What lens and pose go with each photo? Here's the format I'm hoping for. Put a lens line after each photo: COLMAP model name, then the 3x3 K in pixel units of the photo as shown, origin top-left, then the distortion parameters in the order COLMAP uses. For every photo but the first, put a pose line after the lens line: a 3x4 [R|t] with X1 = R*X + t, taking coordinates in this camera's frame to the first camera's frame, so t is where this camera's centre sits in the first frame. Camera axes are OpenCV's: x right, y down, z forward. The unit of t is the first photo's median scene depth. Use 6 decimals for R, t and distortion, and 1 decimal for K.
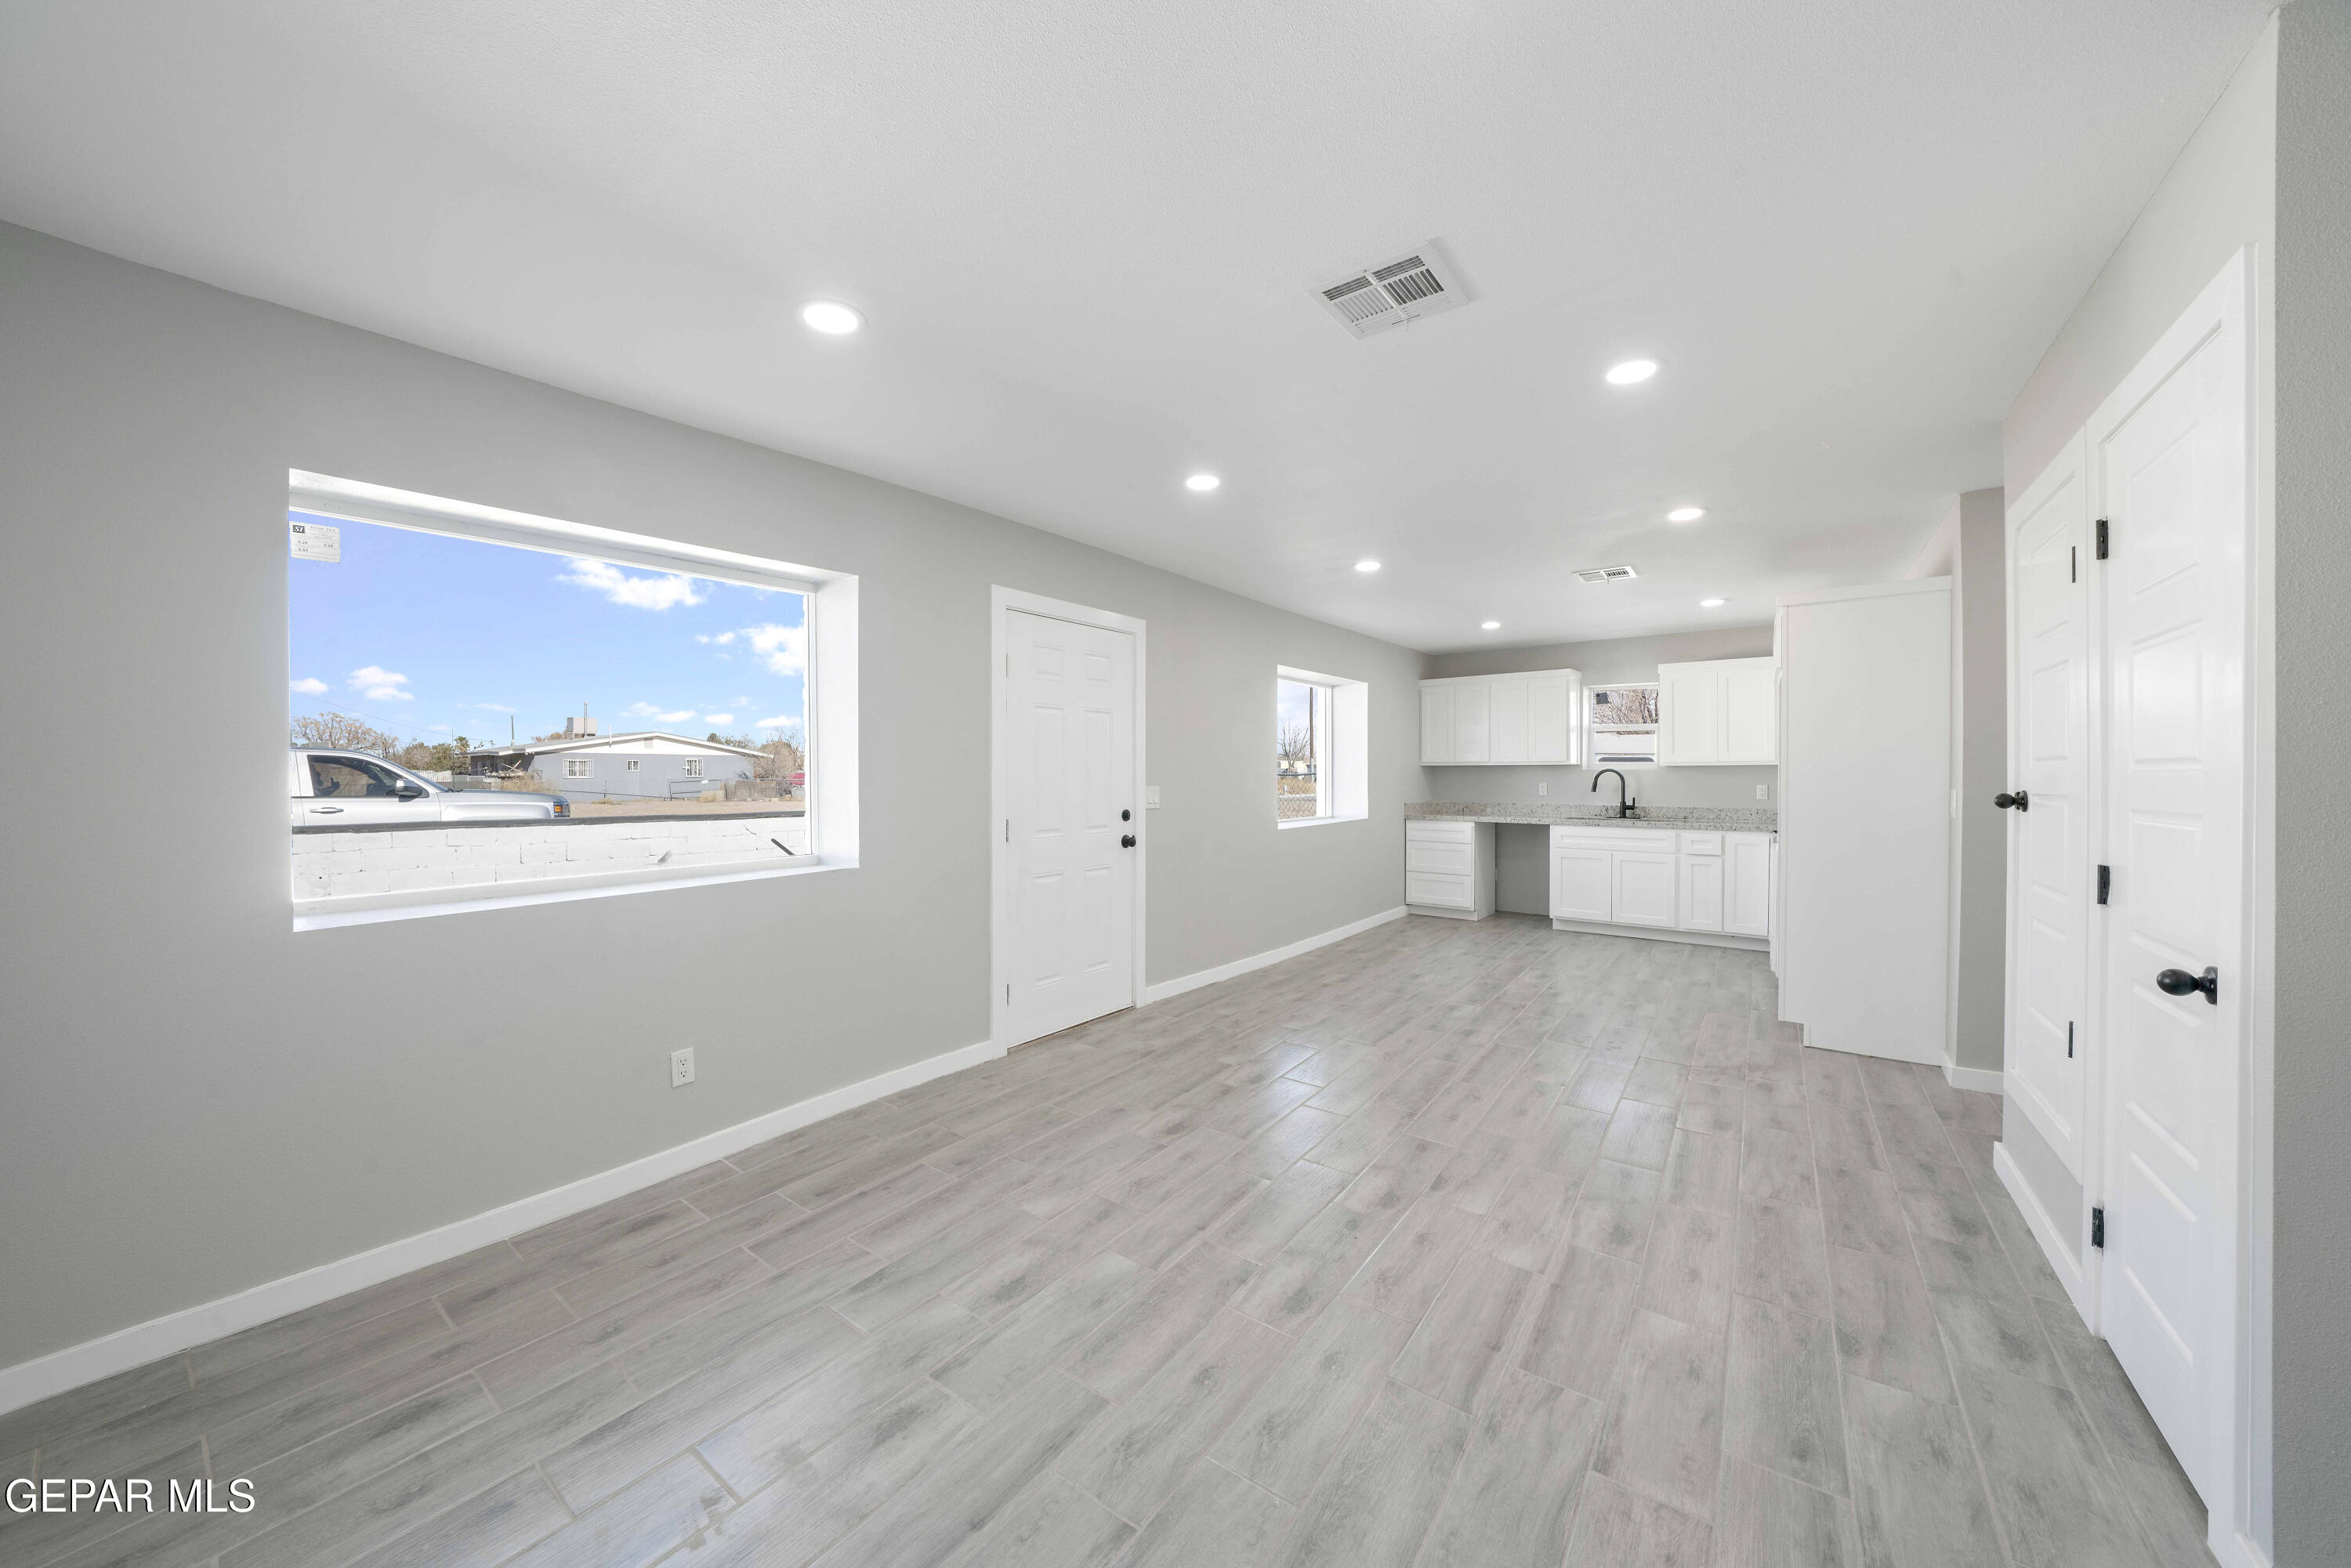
lens RADIAL K [[822.0, 0, 1162.3], [0, 822.0, 779.2], [0, 0, 1]] dist [-0.022455, 0.000051]
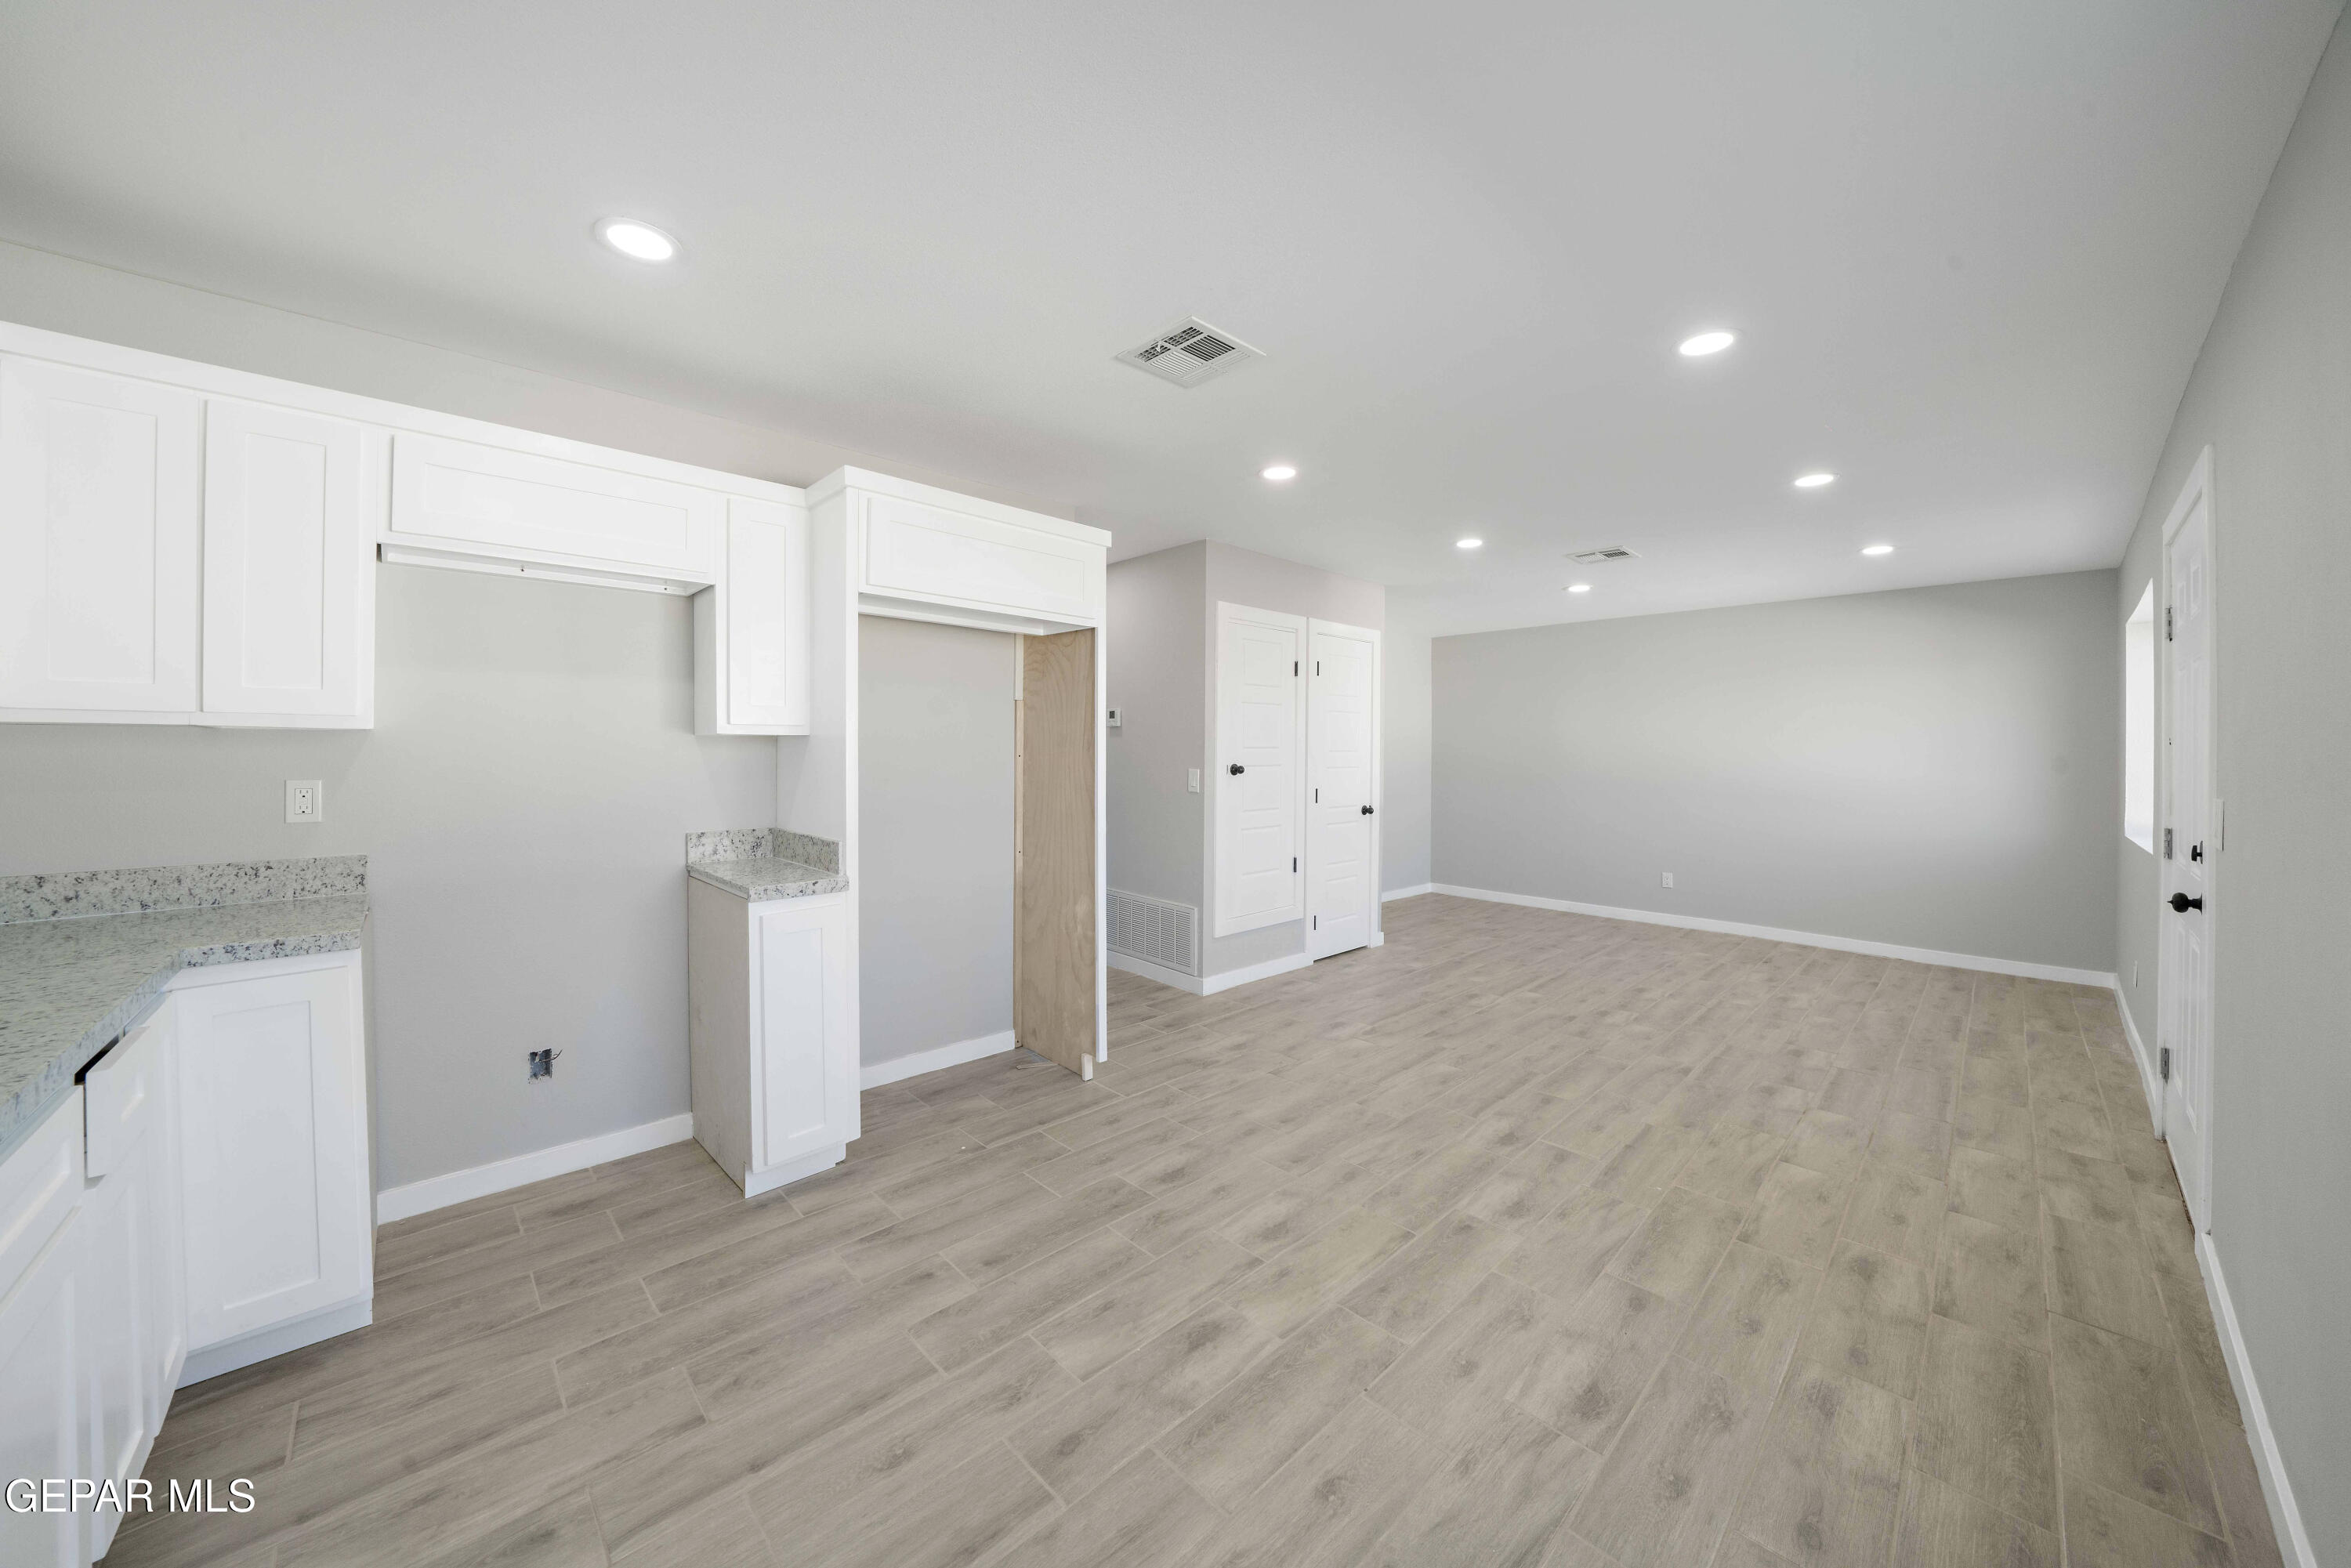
lens RADIAL K [[826.9, 0, 1159.2], [0, 826.9, 752.8], [0, 0, 1]] dist [-0.022819, 0.000097]
pose [[-0.984949, -0.010699, 0.172512, 0.411800], [-0.008846, 0.999895, 0.011510, -0.014055], [-0.172617, 0.009811, -0.984940, 1.297960]]
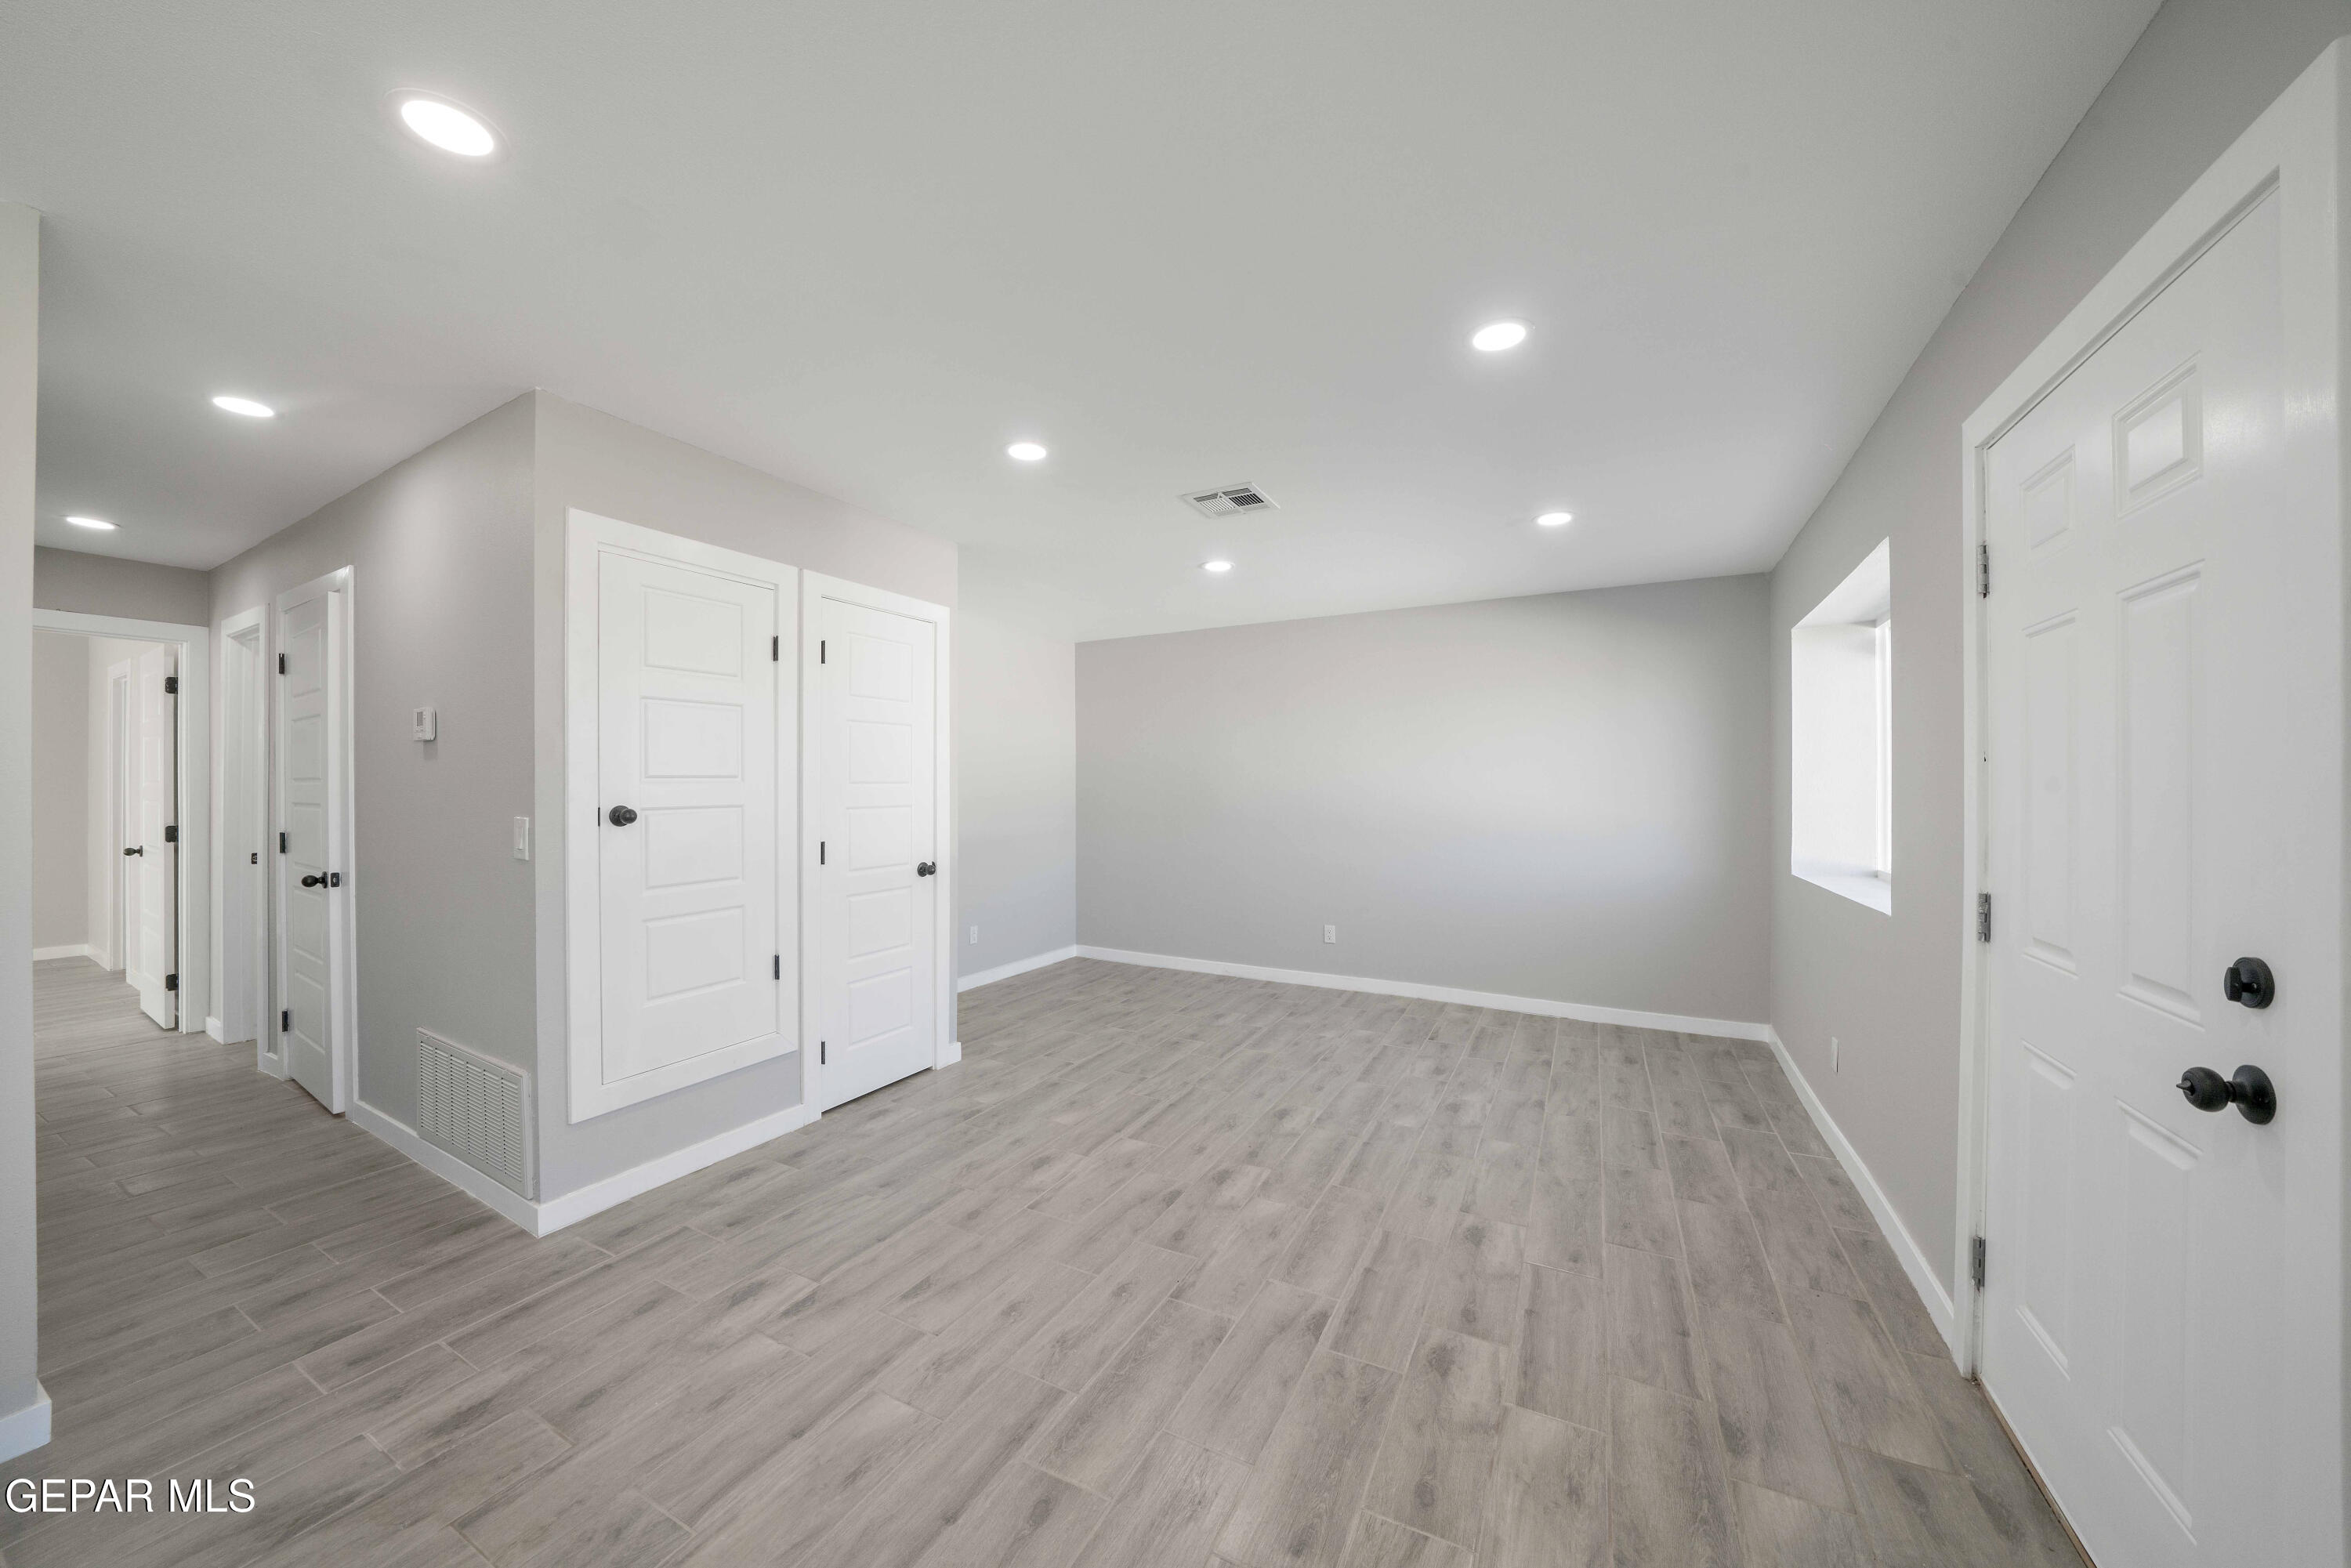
lens RADIAL K [[822.0, 0, 1162.3], [0, 822.0, 779.2], [0, 0, 1]] dist [-0.022455, 0.000051]
pose [[-0.988455, -0.004650, -0.151443, 0.243965], [-0.004905, 0.999987, 0.001309, -0.011045], [0.151435, 0.002036, -0.988465, 0.961409]]
